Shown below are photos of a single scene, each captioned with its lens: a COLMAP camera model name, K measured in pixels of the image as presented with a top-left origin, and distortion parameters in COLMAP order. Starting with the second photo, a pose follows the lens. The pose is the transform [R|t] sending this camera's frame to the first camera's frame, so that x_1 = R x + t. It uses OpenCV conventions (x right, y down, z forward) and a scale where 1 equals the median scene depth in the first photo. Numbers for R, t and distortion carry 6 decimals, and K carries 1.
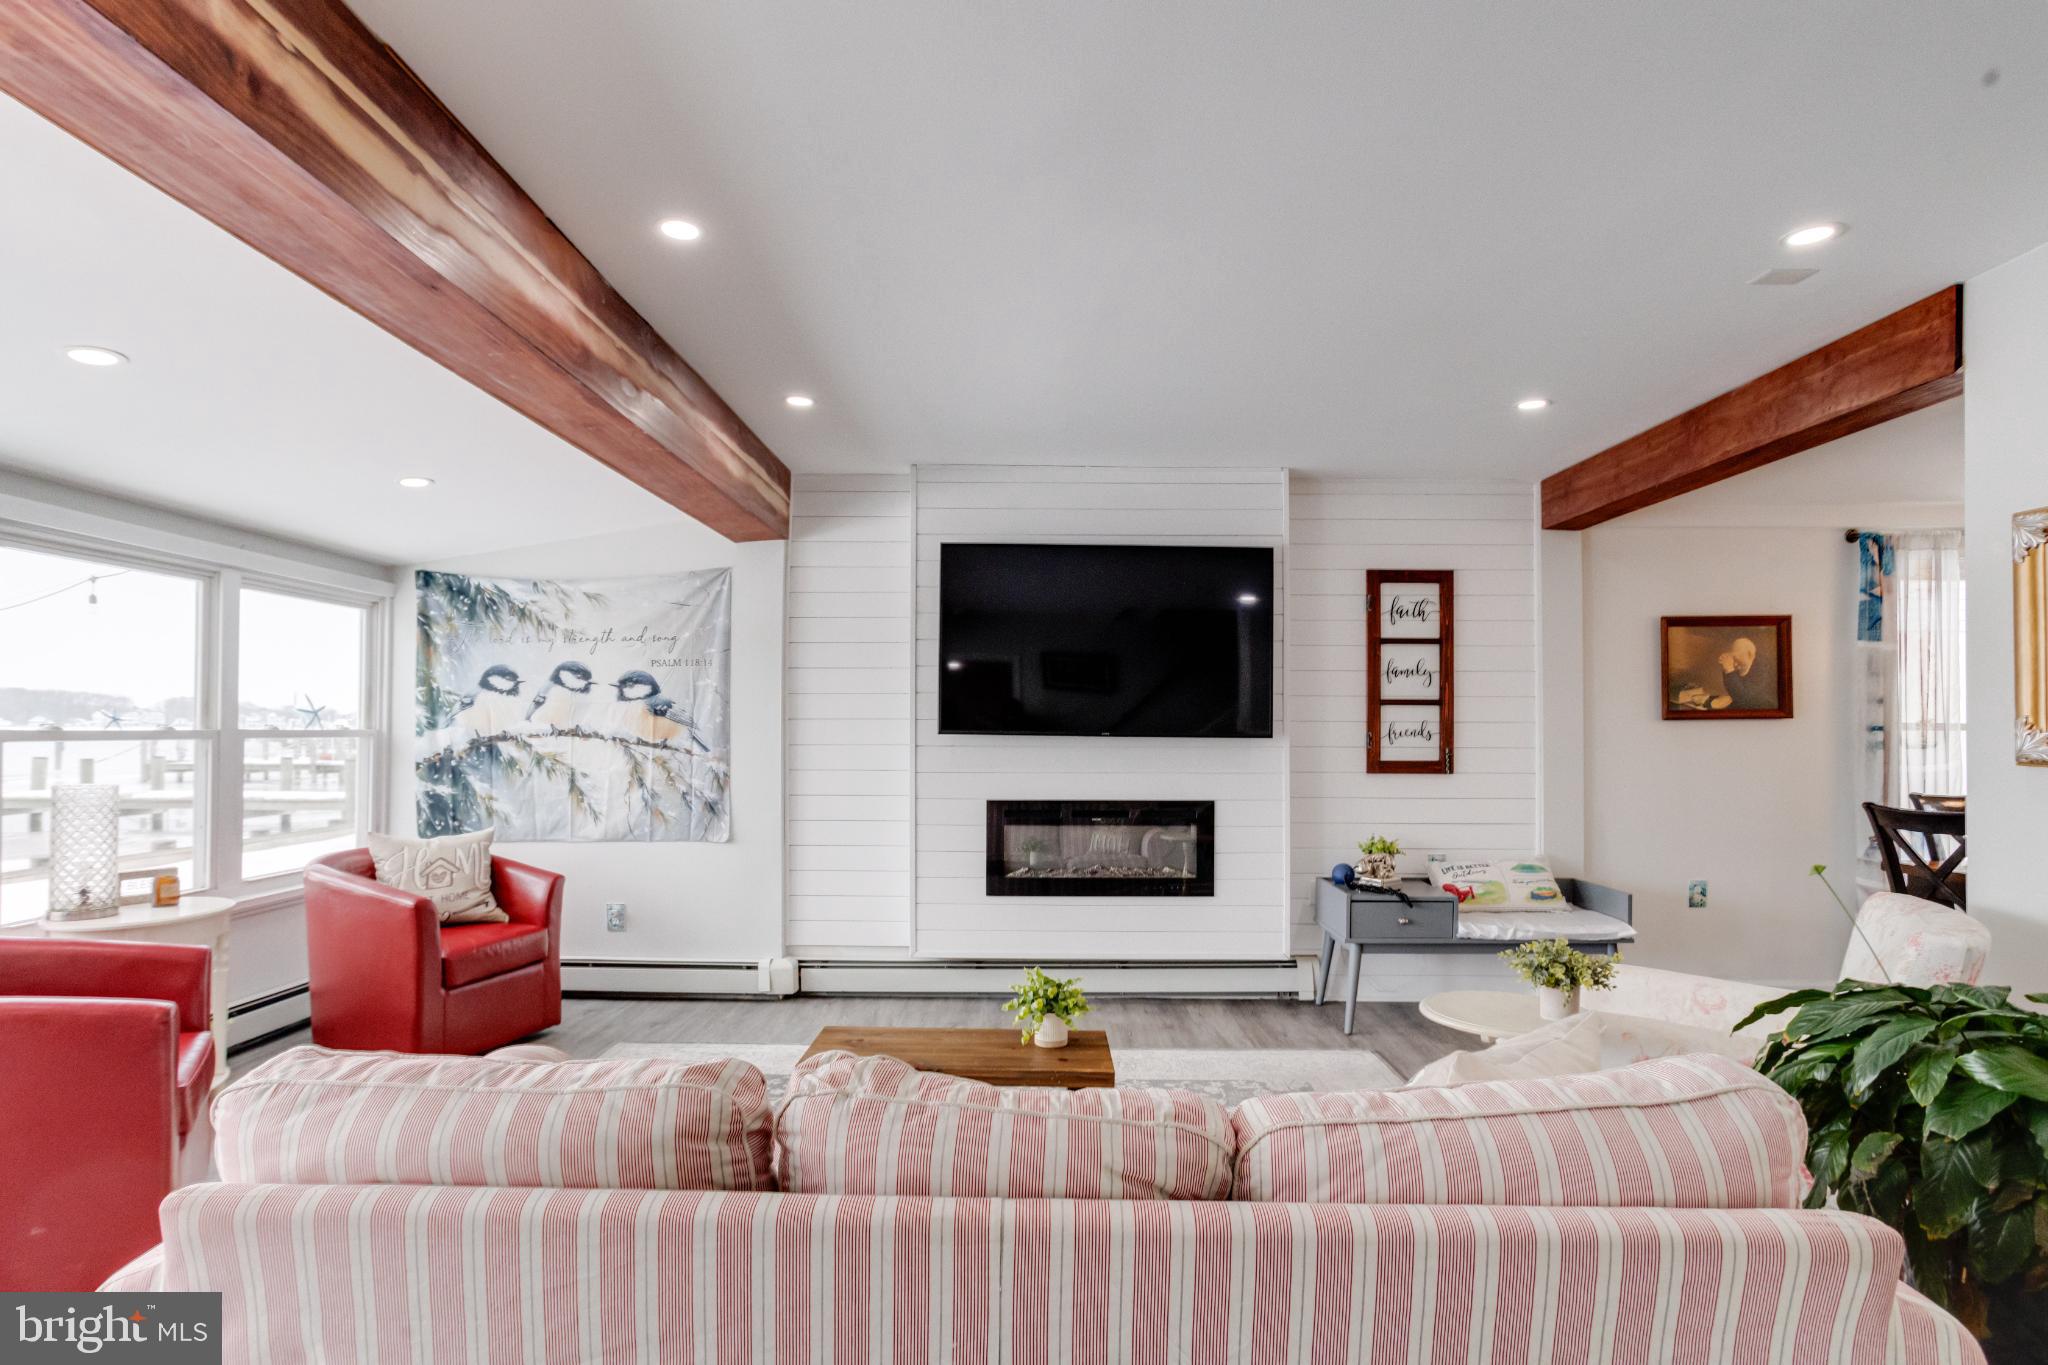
lens RADIAL K [[1006.1, 0, 1013.6], [0, 1006.1, 742.6], [0, 0, 1]] dist [-0.054546, 0.035037]
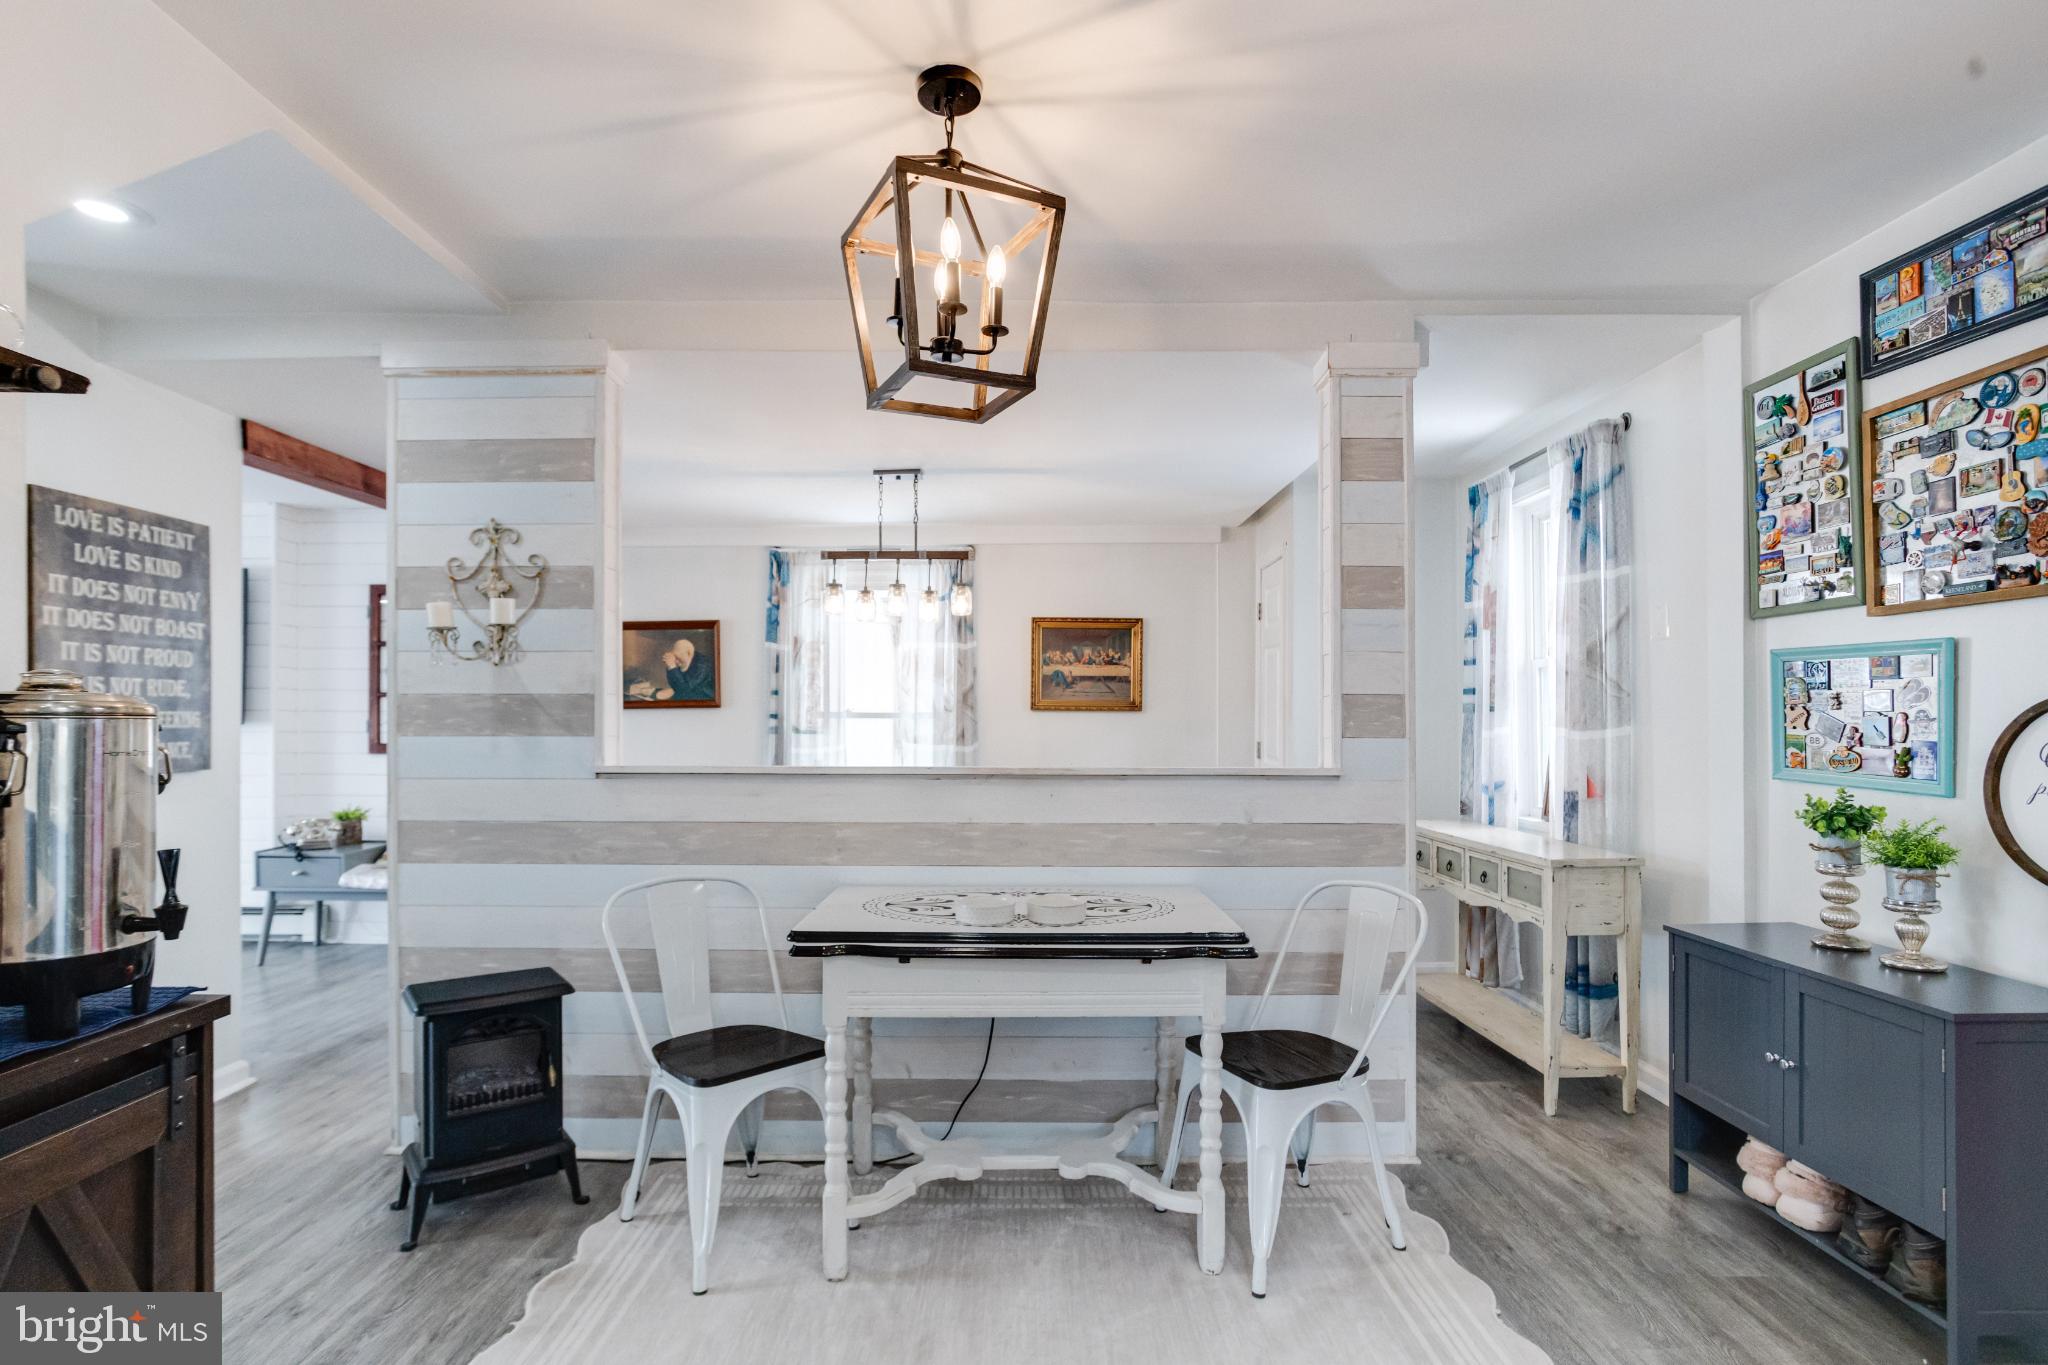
lens RADIAL K [[1004.7, 0, 1004.4], [0, 1004.7, 723.3], [0, 0, 1]] dist [-0.041164, 0.000942]
pose [[0.999994, -0.001144, 0.003238, 1.112653], [0.001182, 0.999932, -0.011567, 0.008089], [-0.003225, 0.011571, 0.999928, -0.189455]]
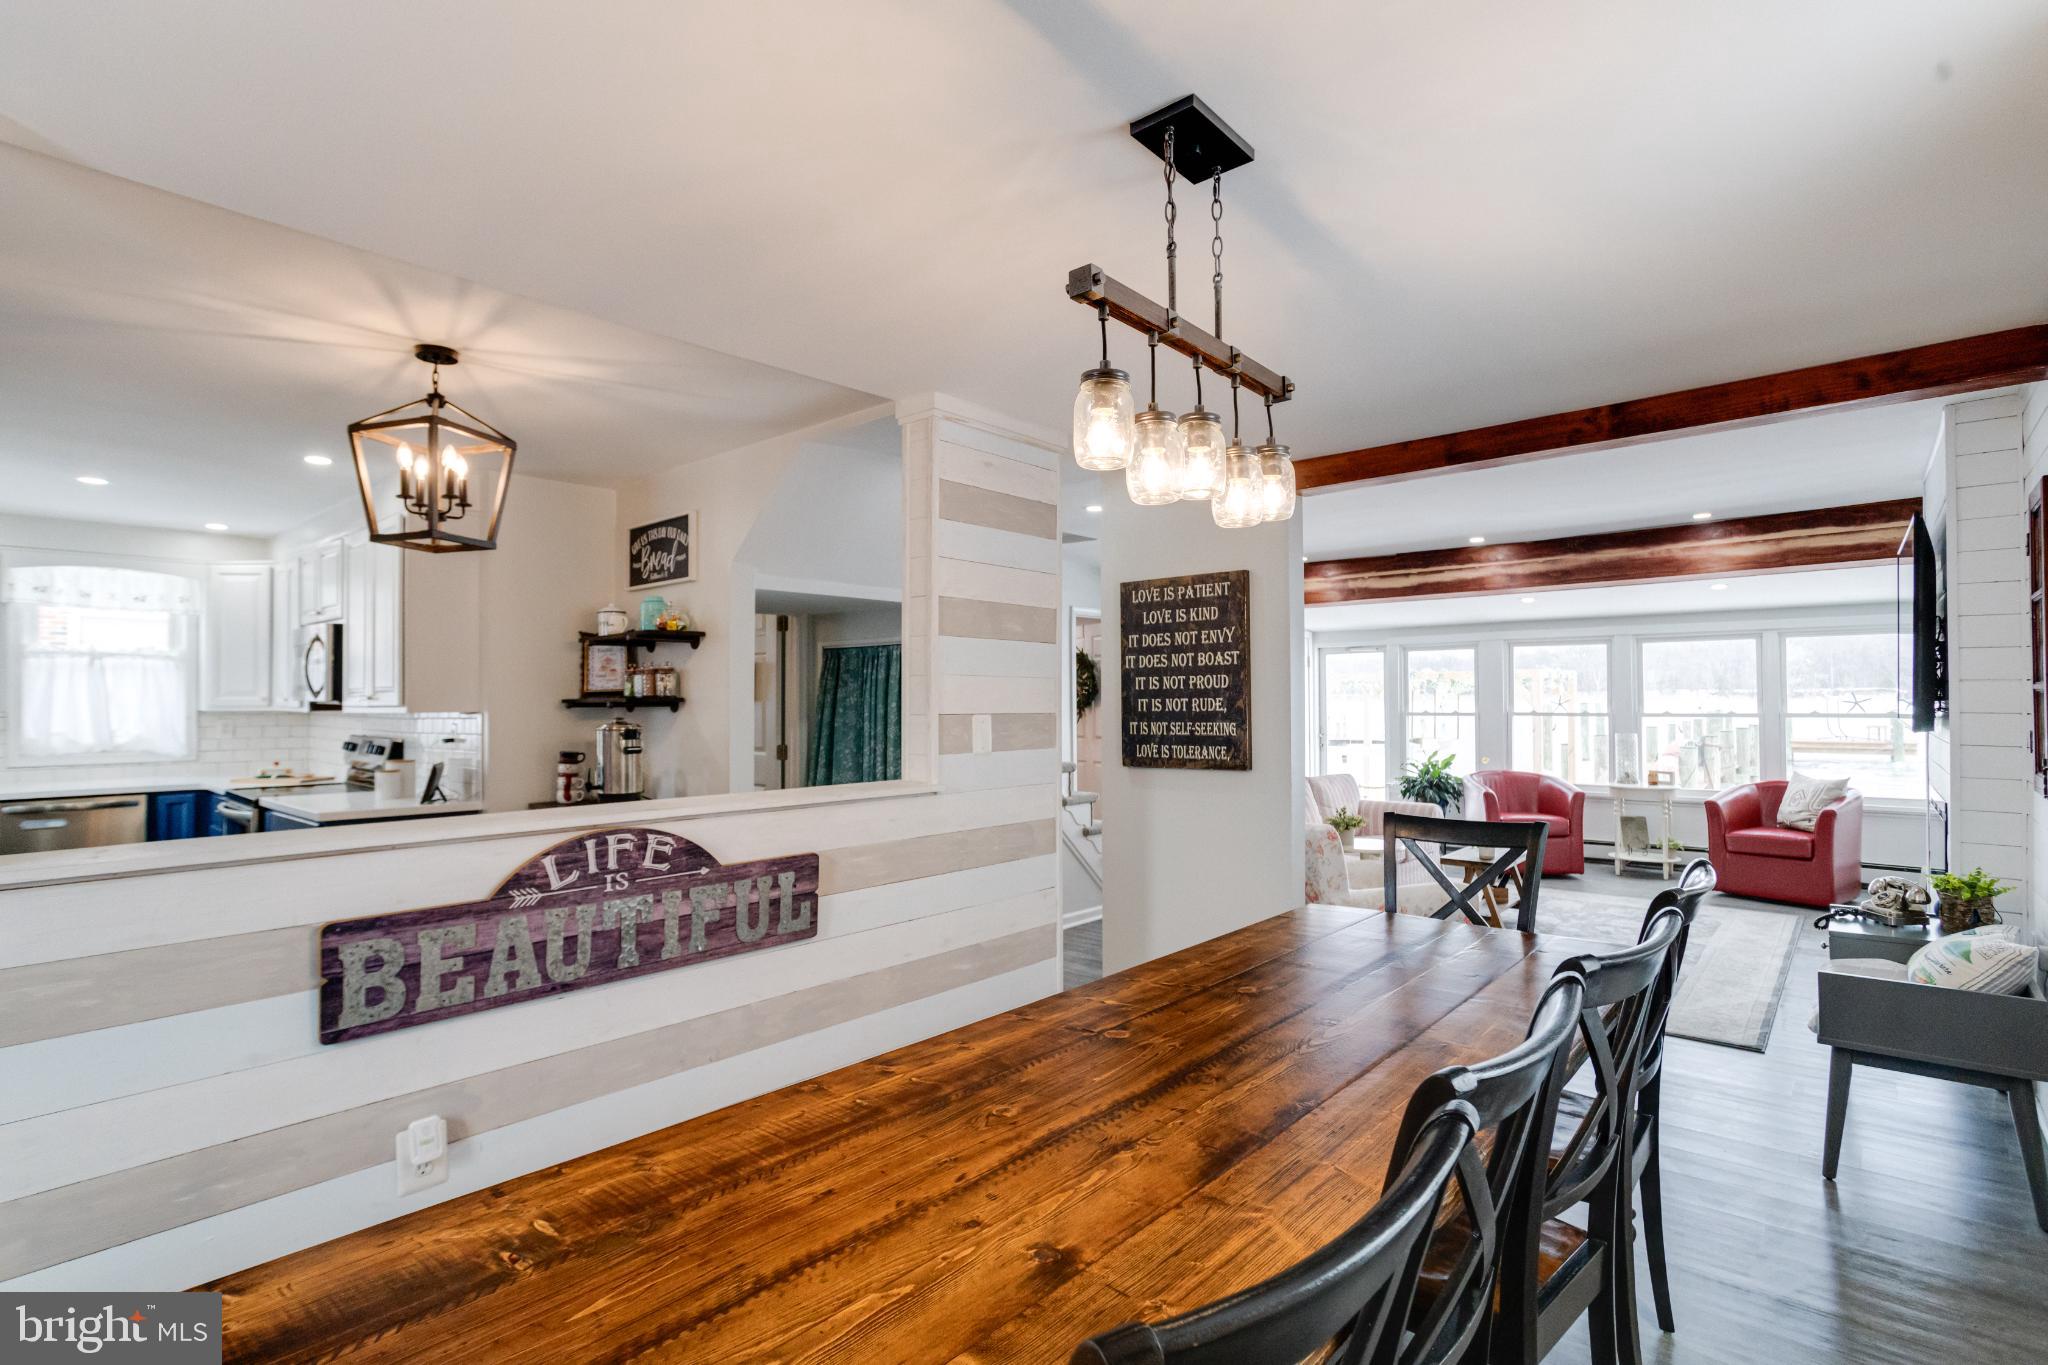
lens RADIAL K [[991.8, 0, 1004.6], [0, 991.8, 696.5], [0, 0, 1]] dist [-0.053018, 0.027206]
pose [[-0.652891, -0.003066, -0.757446, 1.328829], [-0.005633, 0.999984, 0.000808, -0.030603], [0.757431, 0.004794, -0.652897, 0.897168]]
